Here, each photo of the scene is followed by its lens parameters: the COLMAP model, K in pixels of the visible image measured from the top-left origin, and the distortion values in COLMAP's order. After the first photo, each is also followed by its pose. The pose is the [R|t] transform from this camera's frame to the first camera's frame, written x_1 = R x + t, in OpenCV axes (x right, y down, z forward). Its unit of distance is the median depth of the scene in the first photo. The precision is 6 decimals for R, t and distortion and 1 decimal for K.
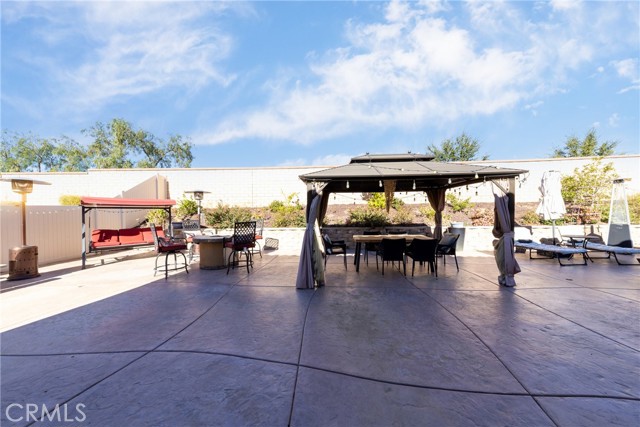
lens RADIAL K [[220.1, 0, 319.0], [0, 220.1, 215.3], [0, 0, 1]] dist [-0.000292, -0.000118]
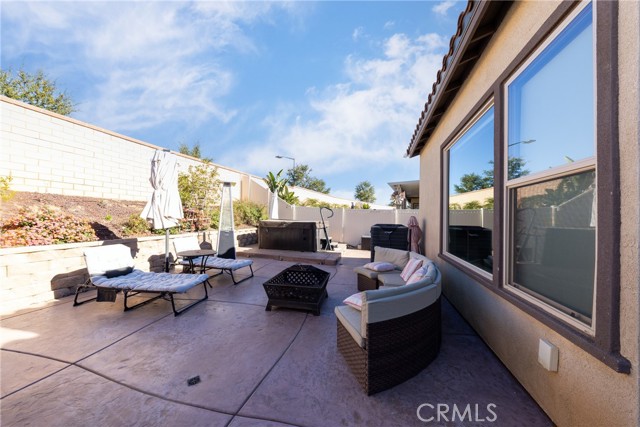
lens RADIAL K [[220.1, 0, 319.0], [0, 220.1, 215.3], [0, 0, 1]] dist [-0.000292, -0.000118]
pose [[0.151356, 0.022566, 0.988222, 0.451612], [-0.012461, 0.999703, -0.020920, -0.008662], [-0.988401, -0.009148, 0.151592, 0.421683]]
